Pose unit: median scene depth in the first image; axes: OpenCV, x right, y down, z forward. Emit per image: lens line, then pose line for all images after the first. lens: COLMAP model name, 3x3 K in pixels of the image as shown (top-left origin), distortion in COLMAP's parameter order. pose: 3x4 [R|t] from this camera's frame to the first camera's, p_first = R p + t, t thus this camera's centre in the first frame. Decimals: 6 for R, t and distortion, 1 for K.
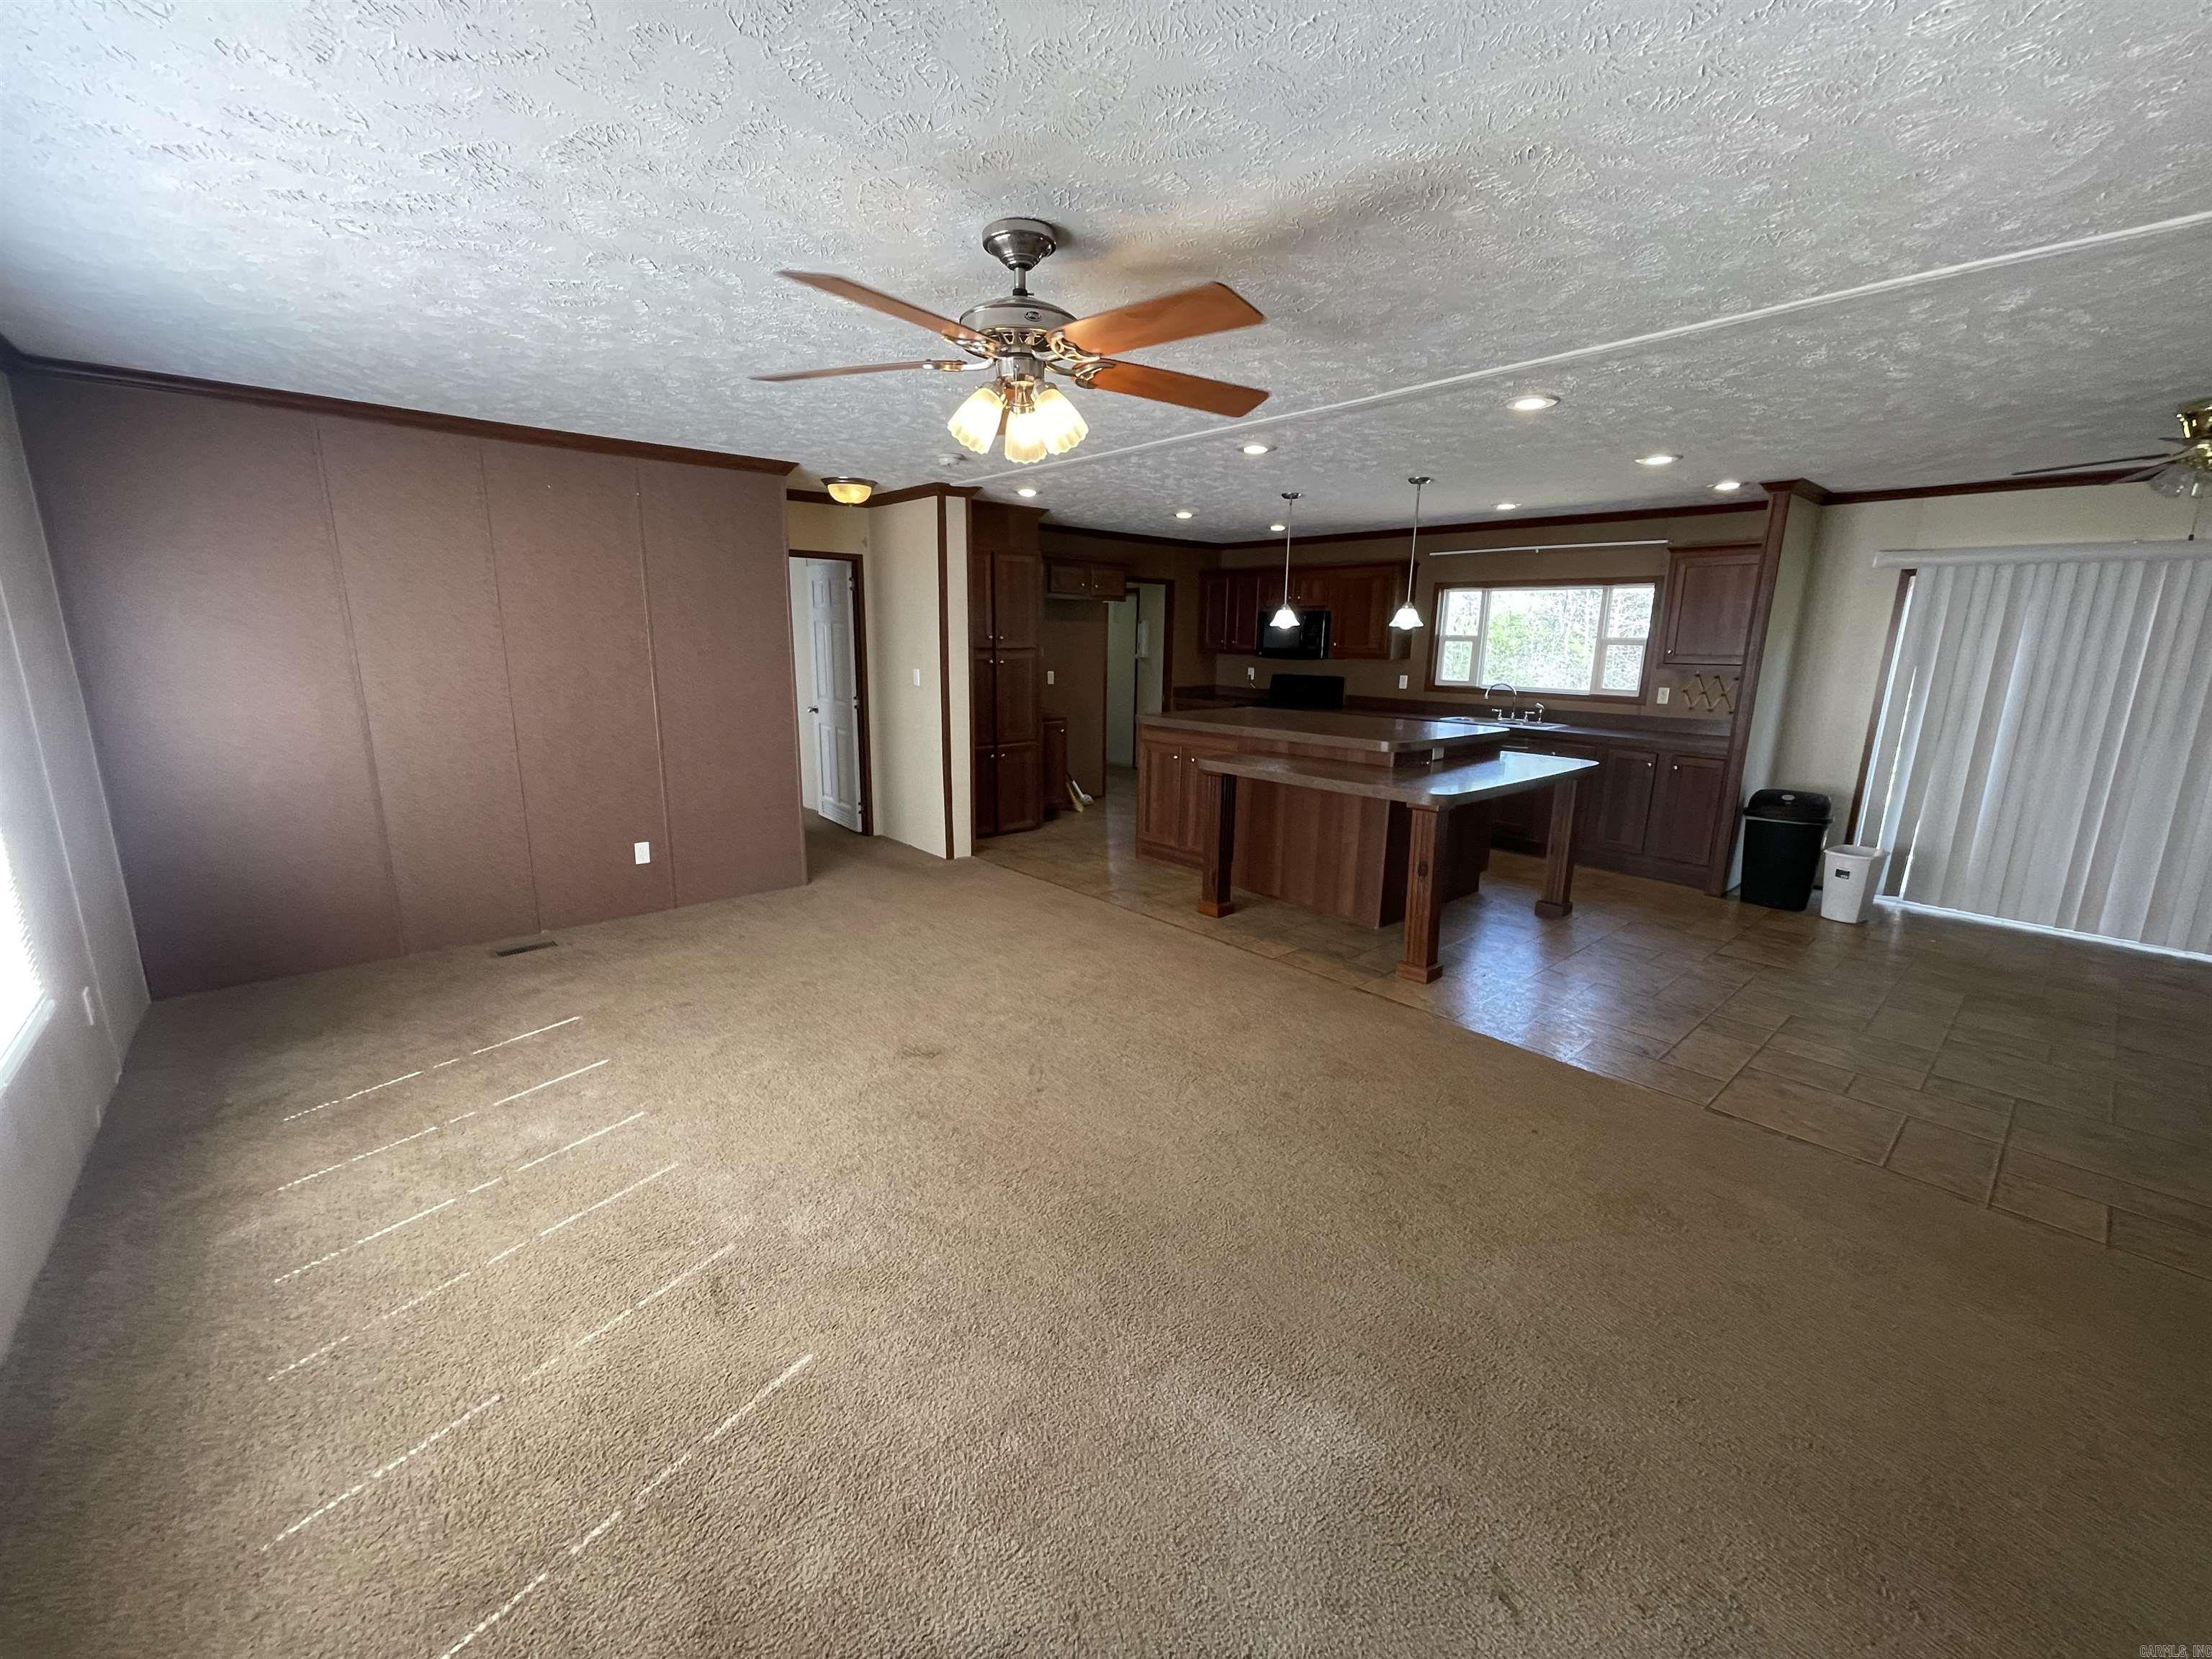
lens RADIAL K [[888.9, 0, 1095.4], [0, 888.9, 830.5], [0, 0, 1]] dist [-0.002943, 0.000482]
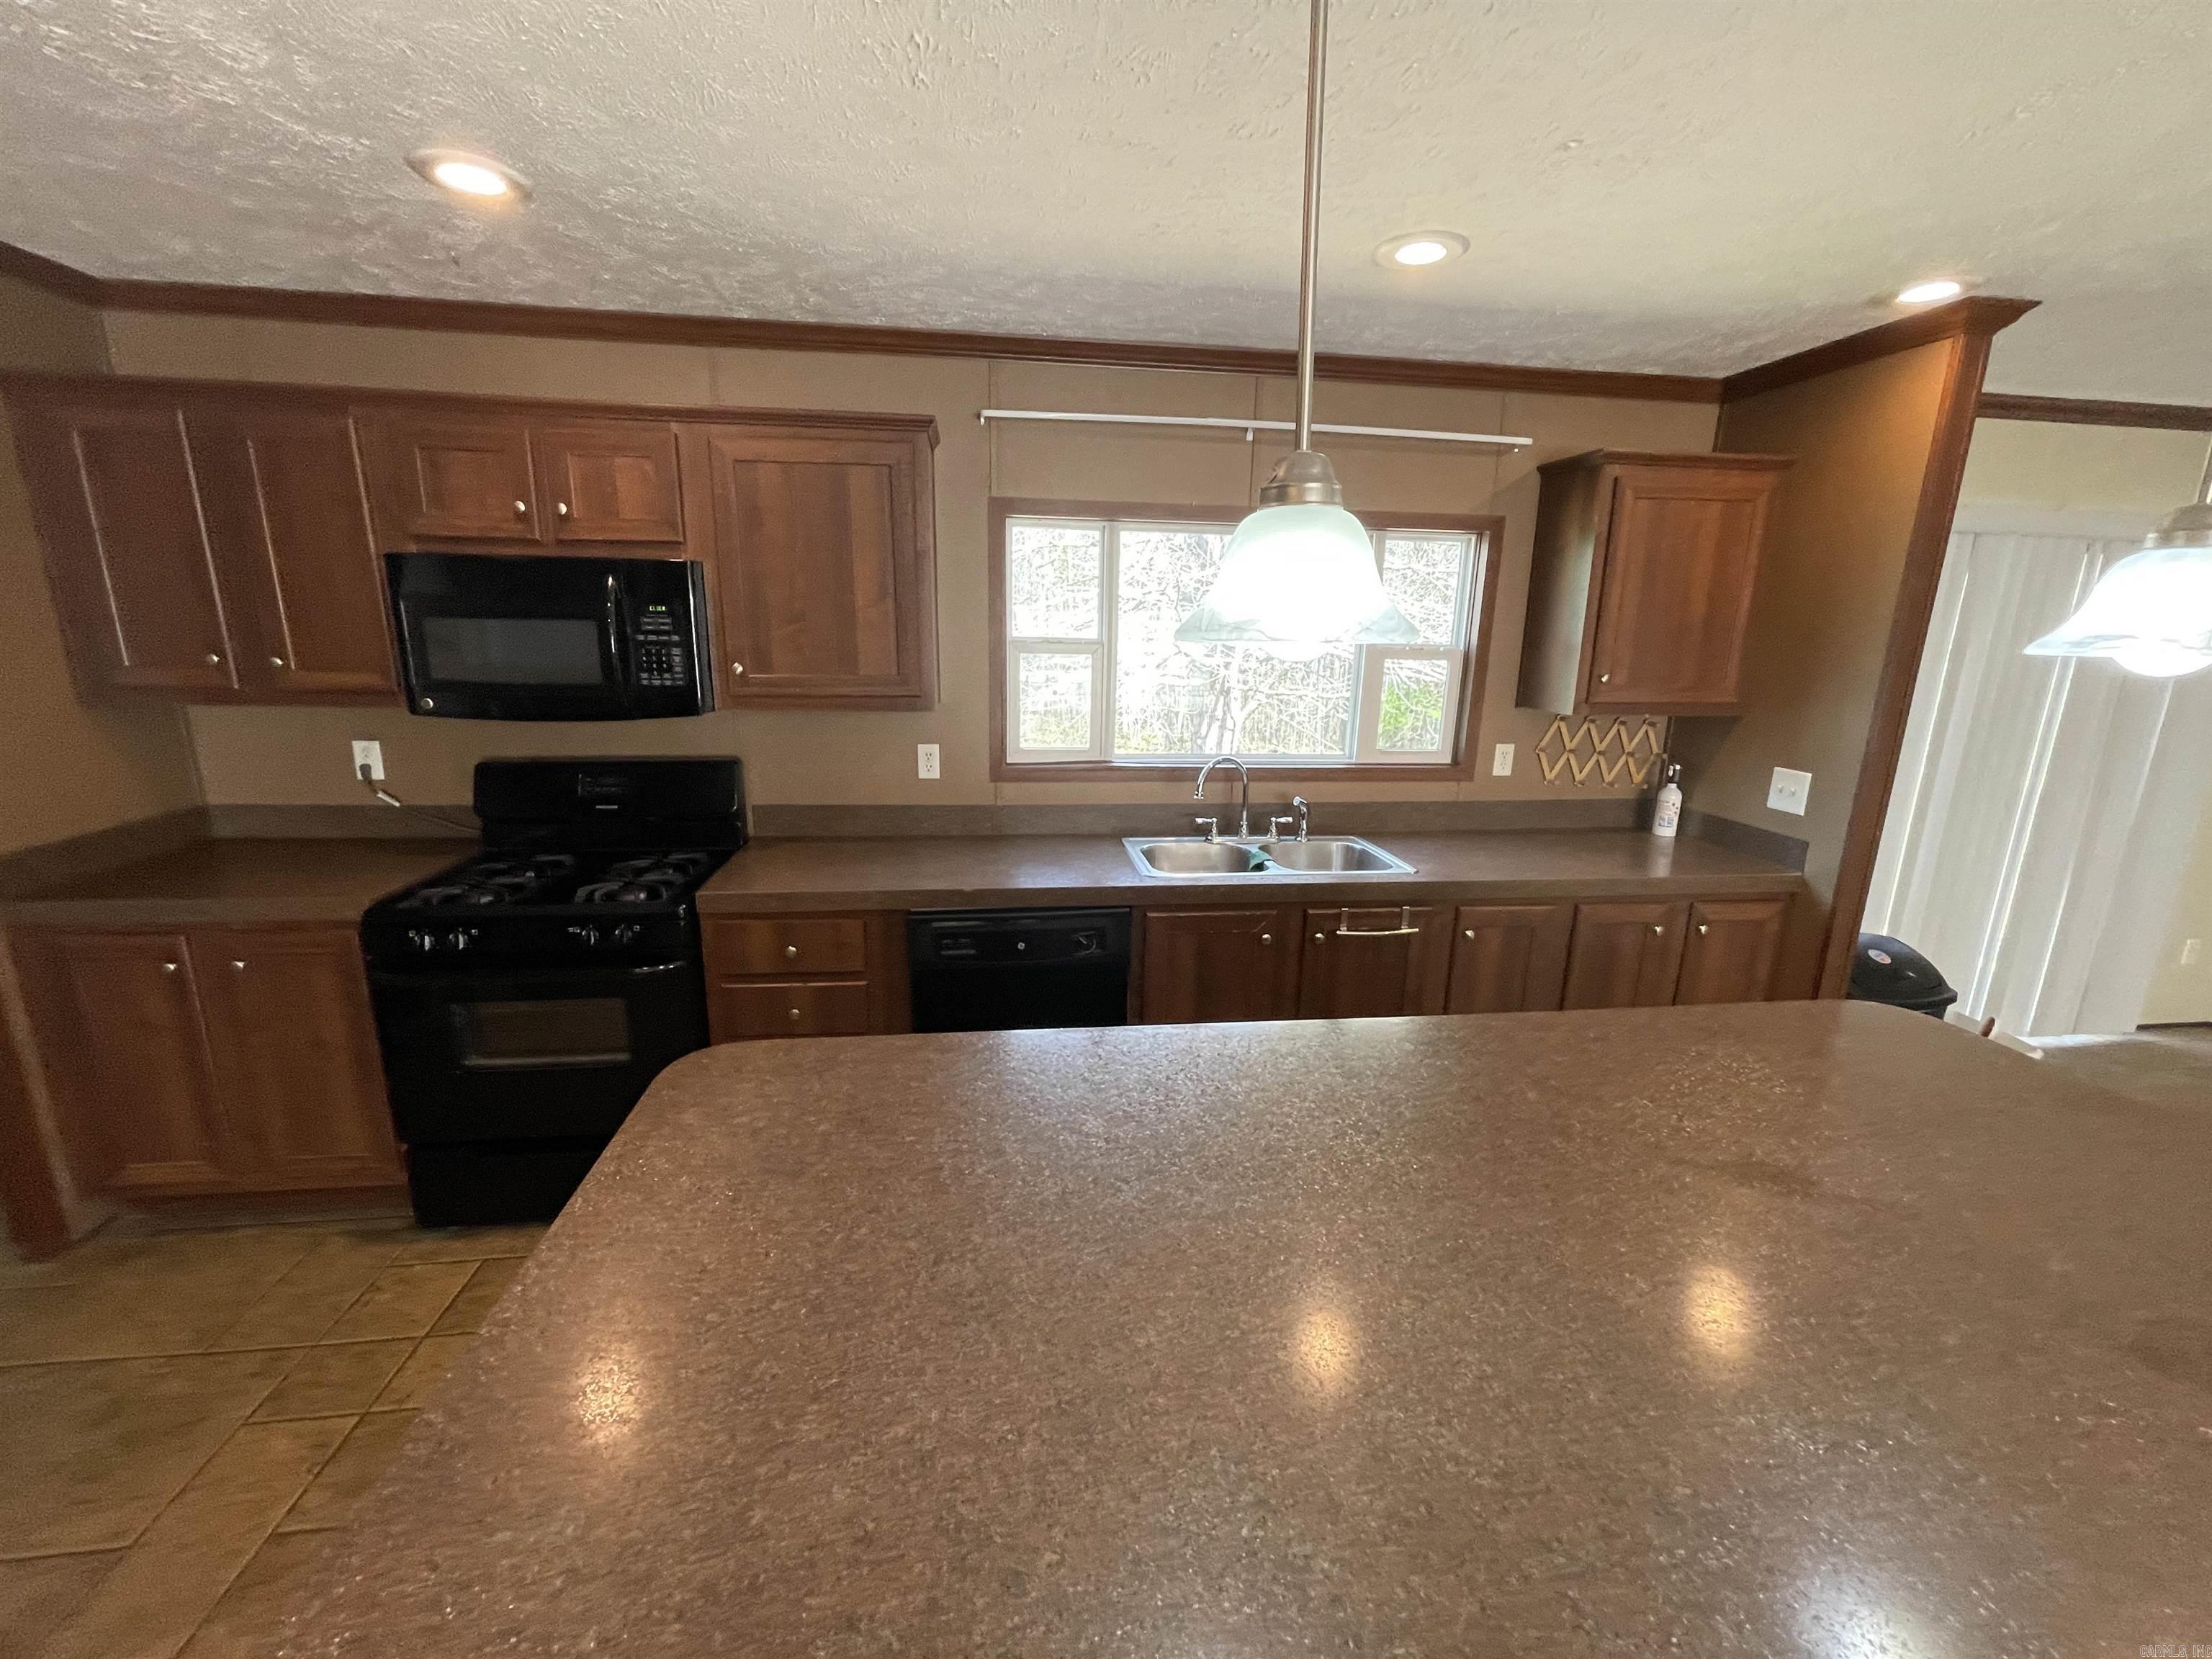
lens RADIAL K [[888.9, 0, 1095.4], [0, 888.9, 830.5], [0, 0, 1]] dist [-0.002943, 0.000482]
pose [[0.556654, -0.193962, 0.807784, 0.106129], [0.169139, 0.978456, 0.118387, -0.238994], [-0.813344, 0.070728, 0.577468, 1.016784]]
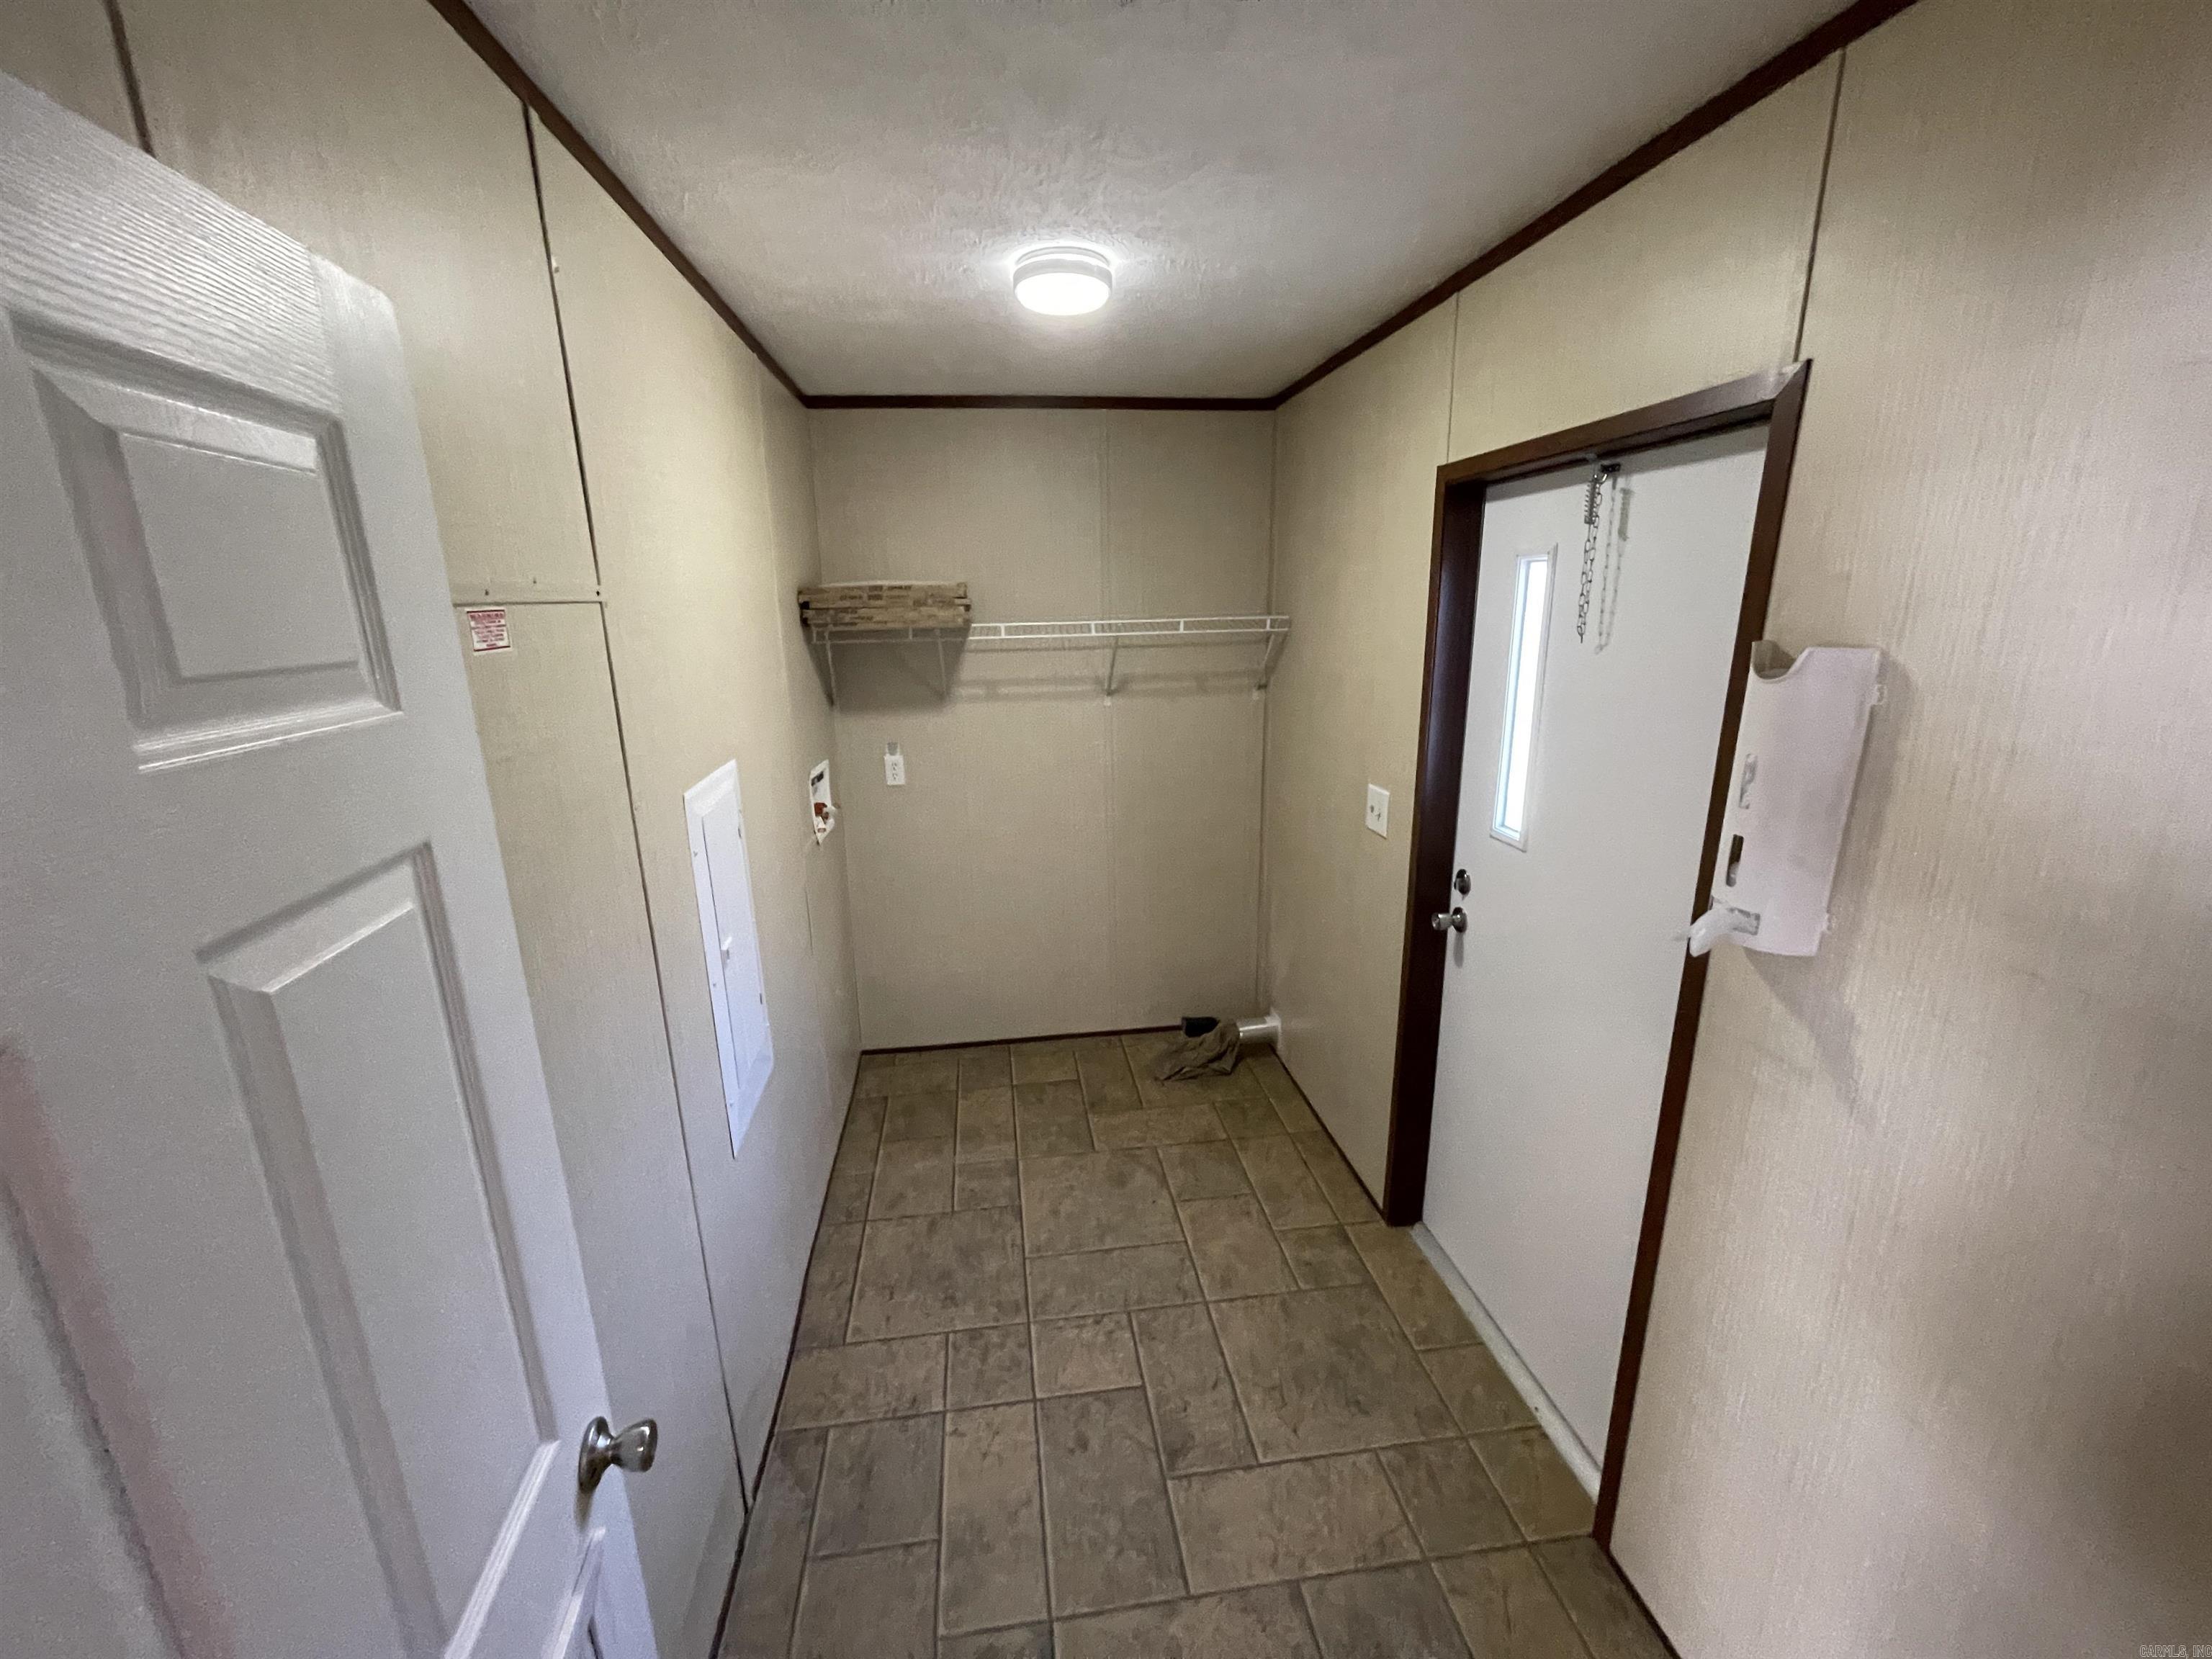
lens RADIAL K [[888.9, 0, 1095.4], [0, 888.9, 830.5], [0, 0, 1]] dist [-0.002943, 0.000482]
pose [[0.834024, 0.108615, -0.540932, 0.187820], [-0.088606, 0.994073, 0.062988, -0.188117], [0.544567, -0.004604, 0.838705, 0.676111]]
